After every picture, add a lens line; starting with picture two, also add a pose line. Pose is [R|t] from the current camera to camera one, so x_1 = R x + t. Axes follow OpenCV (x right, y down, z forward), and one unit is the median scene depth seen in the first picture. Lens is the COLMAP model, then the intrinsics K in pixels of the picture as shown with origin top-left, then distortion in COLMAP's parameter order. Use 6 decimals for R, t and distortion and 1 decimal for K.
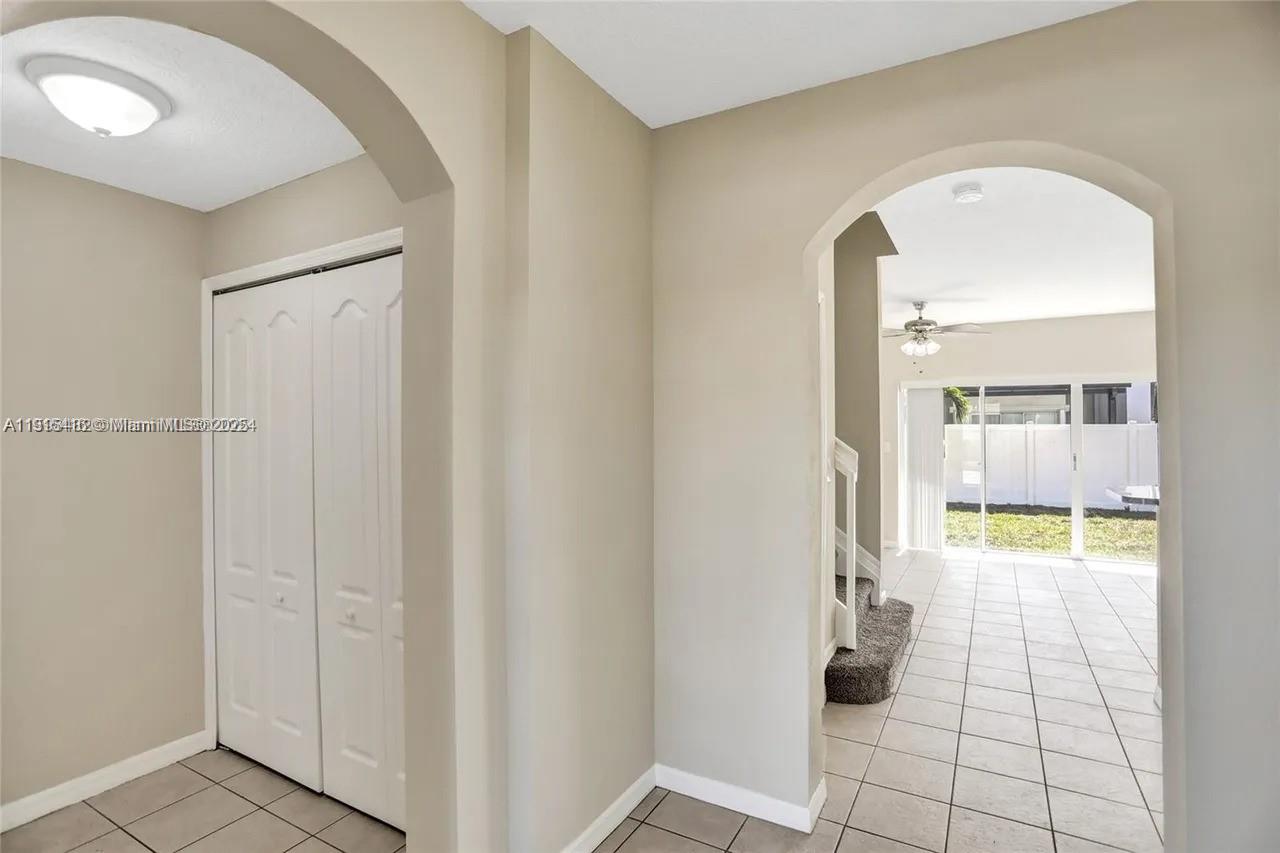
lens RADIAL K [[629.9, 0, 640.0], [0, 629.9, 426.5], [0, 0, 1]] dist [-0.053659, 0.027707]
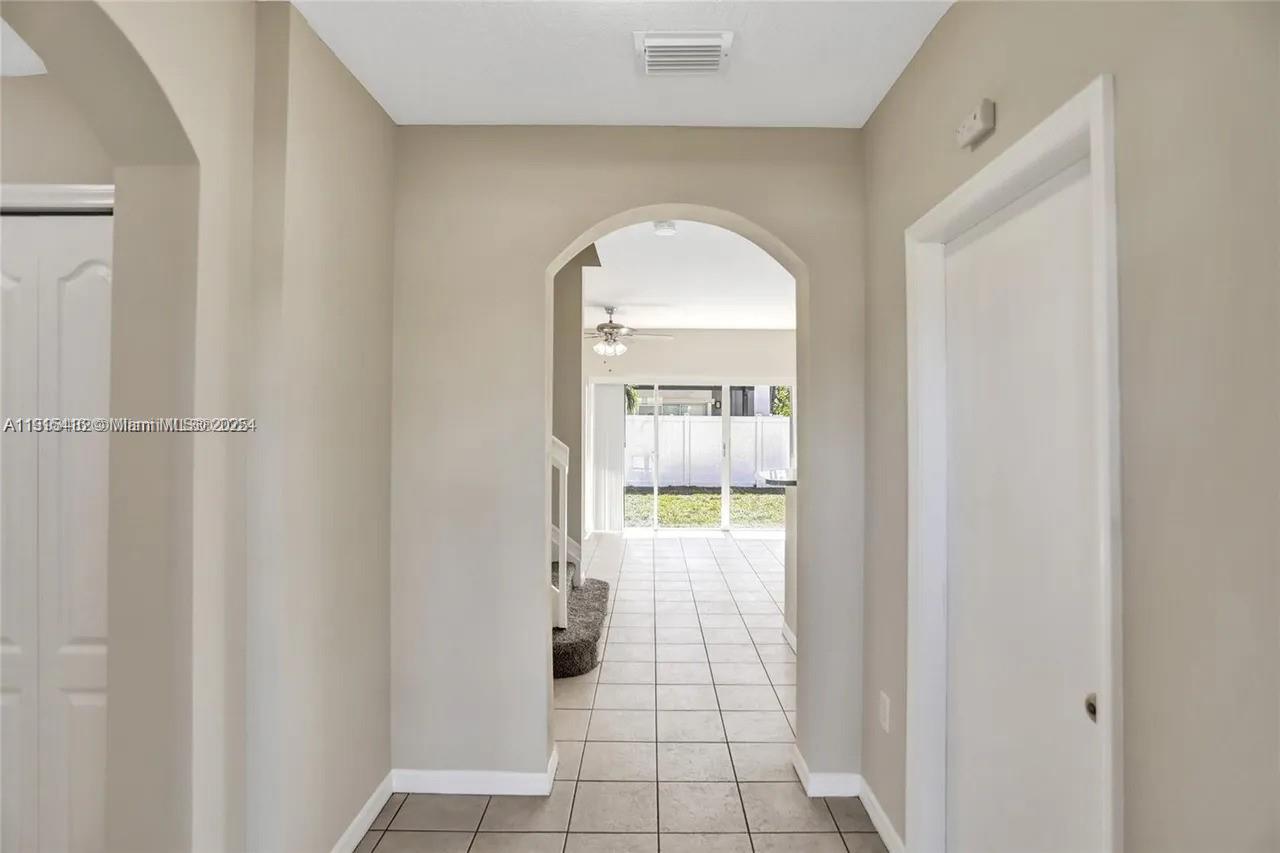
lens RADIAL K [[649.5, 0, 655.2], [0, 649.5, 412.3], [0, 0, 1]] dist [-0.030862, -0.000037]
pose [[0.866381, 0.012743, 0.499222, -0.068542], [-0.012251, 0.999916, -0.004263, -0.012684], [-0.499234, -0.002422, 0.866464, -0.044397]]
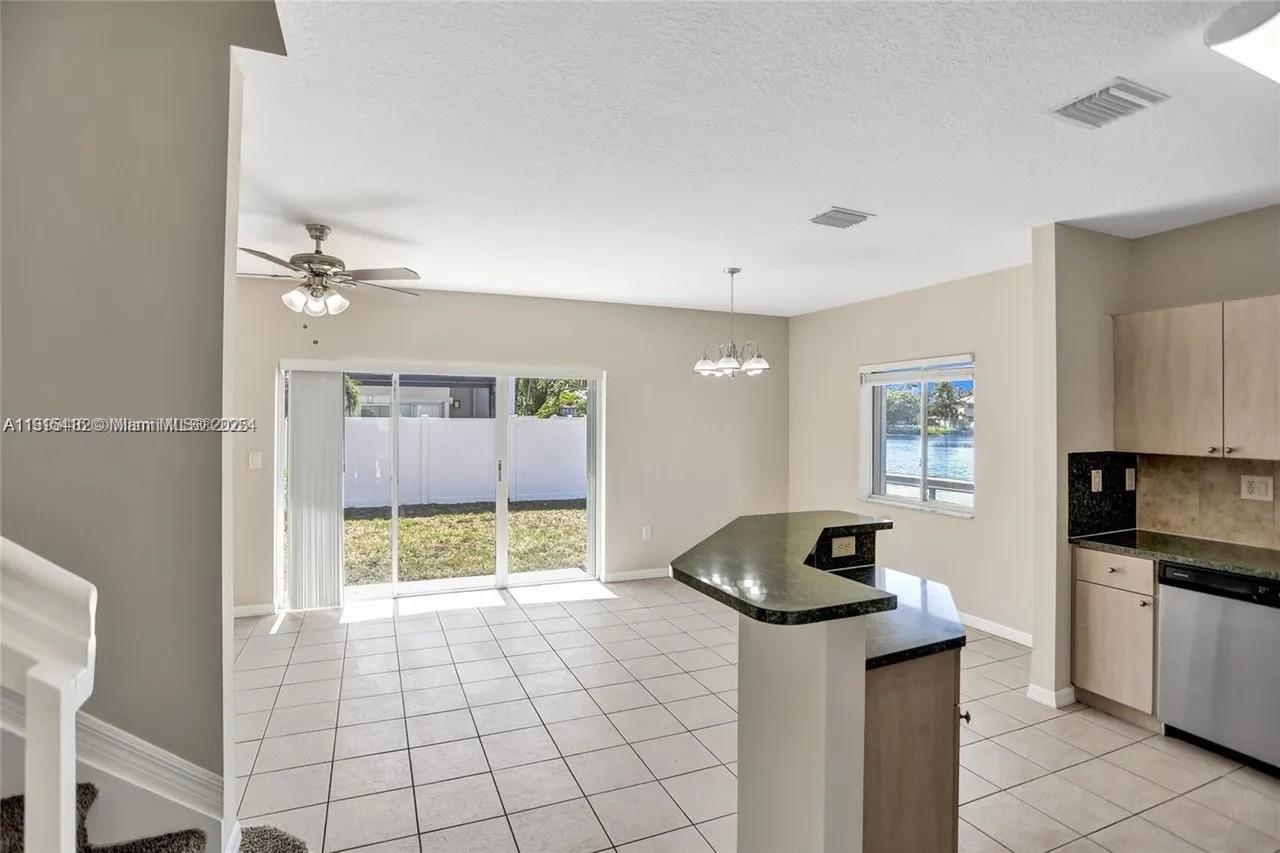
lens RADIAL K [[636.1, 0, 635.6], [0, 636.1, 413.1], [0, 0, 1]] dist [-0.069331, 0.031693]
pose [[0.610653, 0.013928, 0.791776, 0.212714], [-0.013278, 0.999885, -0.007348, -0.024655], [-0.791787, -0.006026, 0.610767, 0.507290]]
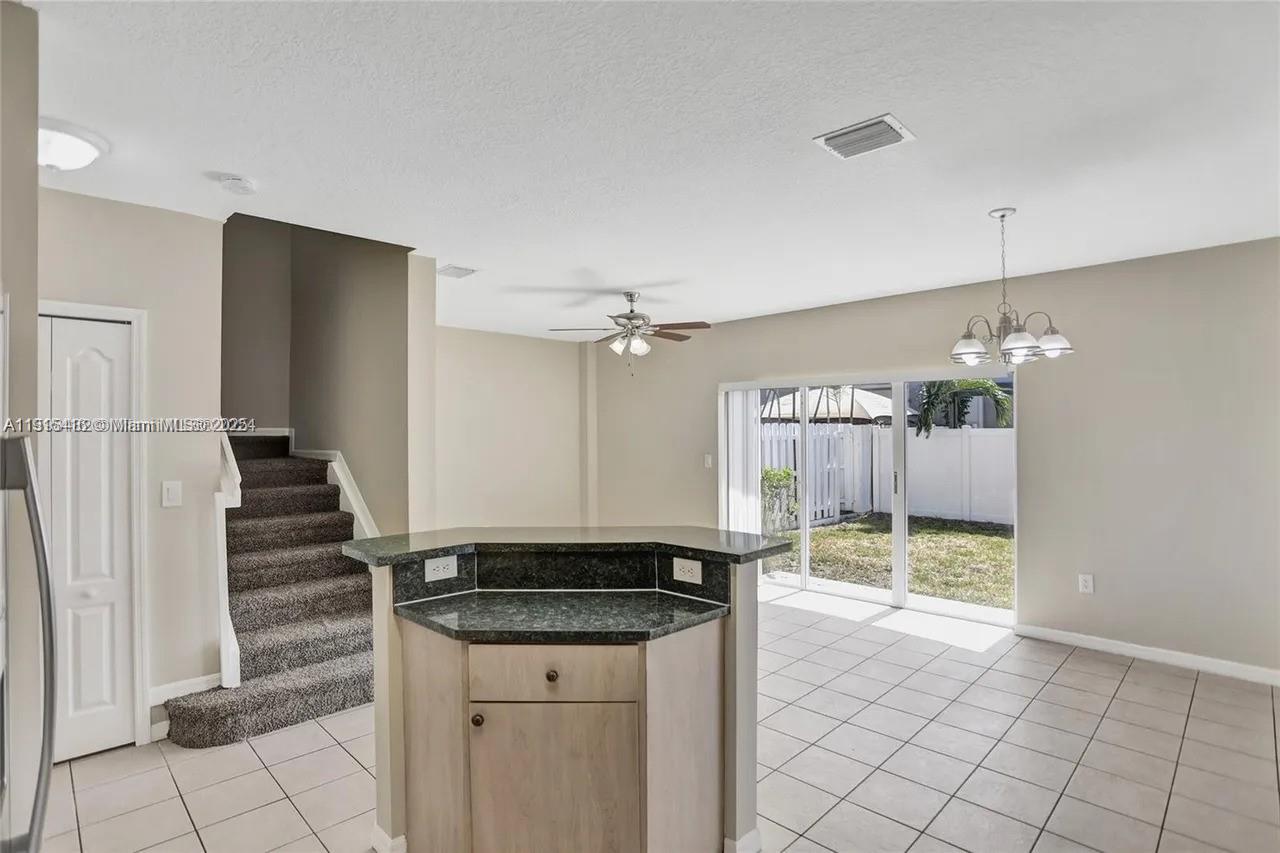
lens RADIAL K [[629.9, 0, 640.0], [0, 629.9, 426.5], [0, 0, 1]] dist [-0.053659, 0.027707]
pose [[0.964907, 0.000952, -0.262590, 0.893330], [-0.000875, 1.000000, 0.000411, -0.021032], [0.262591, -0.000167, 0.964907, 0.221796]]
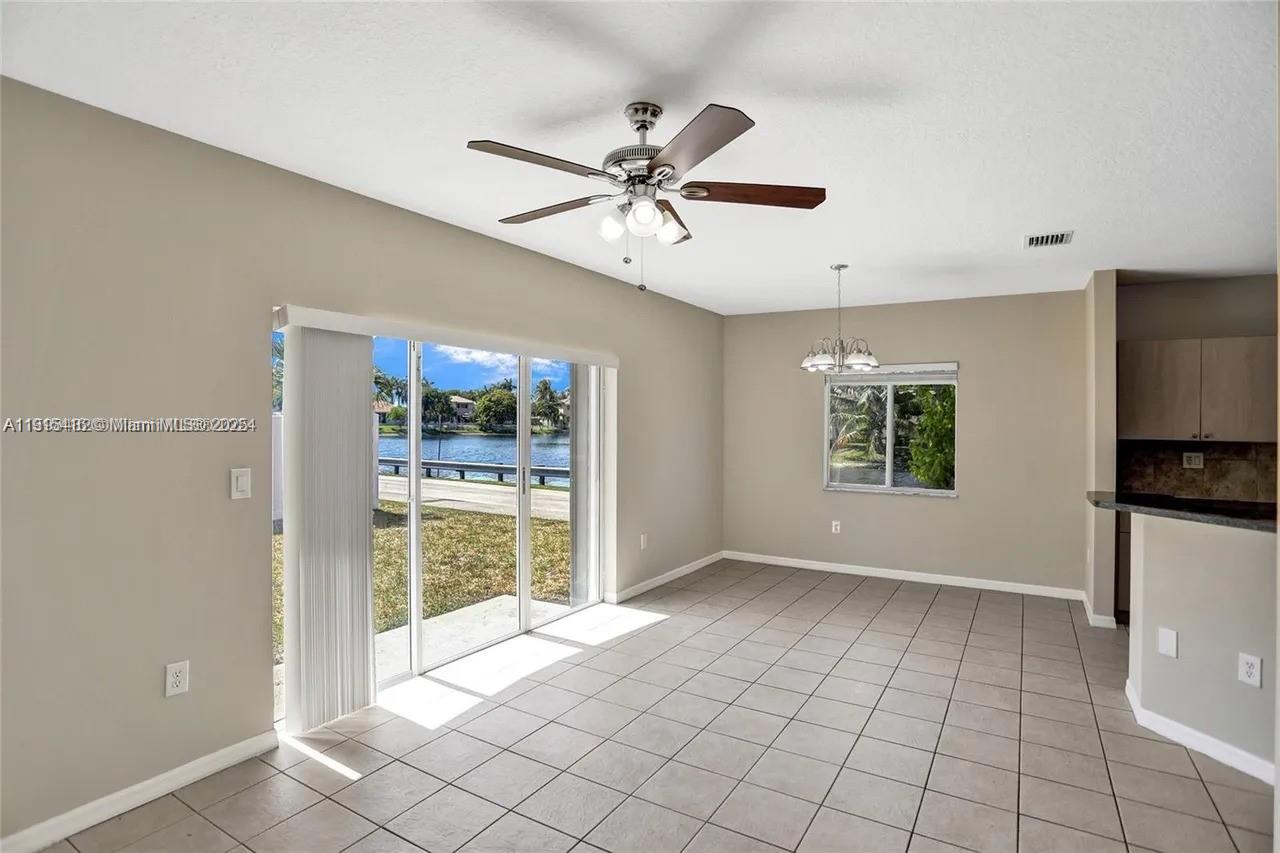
lens RADIAL K [[640.4, 0, 636.6], [0, 640.4, 414.9], [0, 0, 1]] dist [-0.071084, 0.033066]
pose [[0.041550, 0.013521, 0.999045, 0.072281], [-0.014408, 0.999813, -0.012932, -0.006375], [-0.999033, -0.013857, 0.041737, 1.283288]]
